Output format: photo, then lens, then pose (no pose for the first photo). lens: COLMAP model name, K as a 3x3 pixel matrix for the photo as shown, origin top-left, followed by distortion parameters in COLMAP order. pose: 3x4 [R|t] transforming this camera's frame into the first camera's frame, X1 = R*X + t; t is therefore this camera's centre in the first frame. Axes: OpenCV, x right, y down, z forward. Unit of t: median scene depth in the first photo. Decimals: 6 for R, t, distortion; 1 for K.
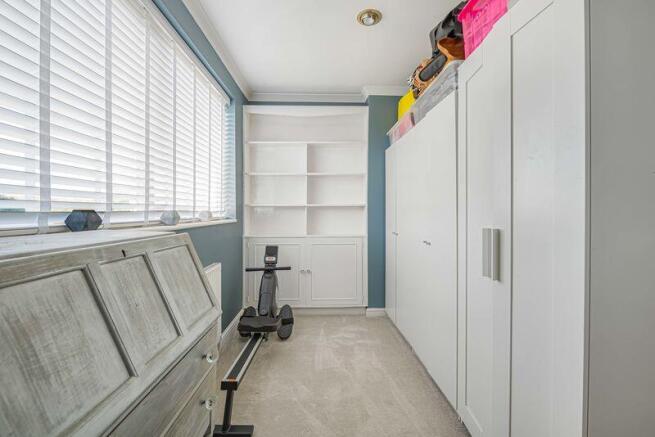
lens RADIAL K [[299.3, 0, 327.7], [0, 299.3, 212.9], [0, 0, 1]] dist [-0.005082, -0.000228]
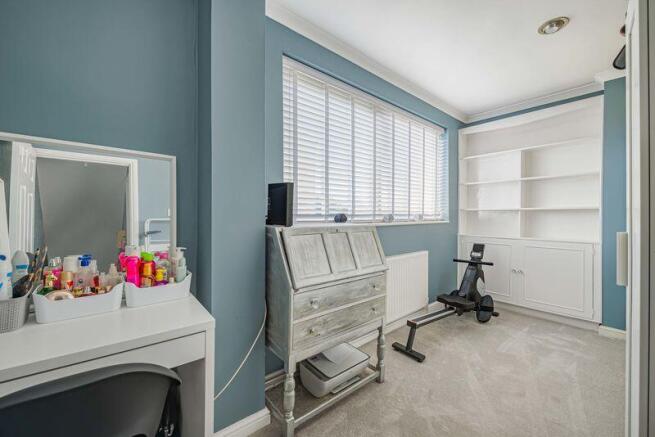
lens RADIAL K [[259.6, 0, 327.2], [0, 259.6, 215.8], [0, 0, 1]] dist [-0.001287, -0.000087]
pose [[0.618205, 0.005404, -0.785998, 0.262772], [-0.006191, 0.999979, 0.002005, 0.001008], [0.785993, 0.003627, 0.618225, -0.115177]]
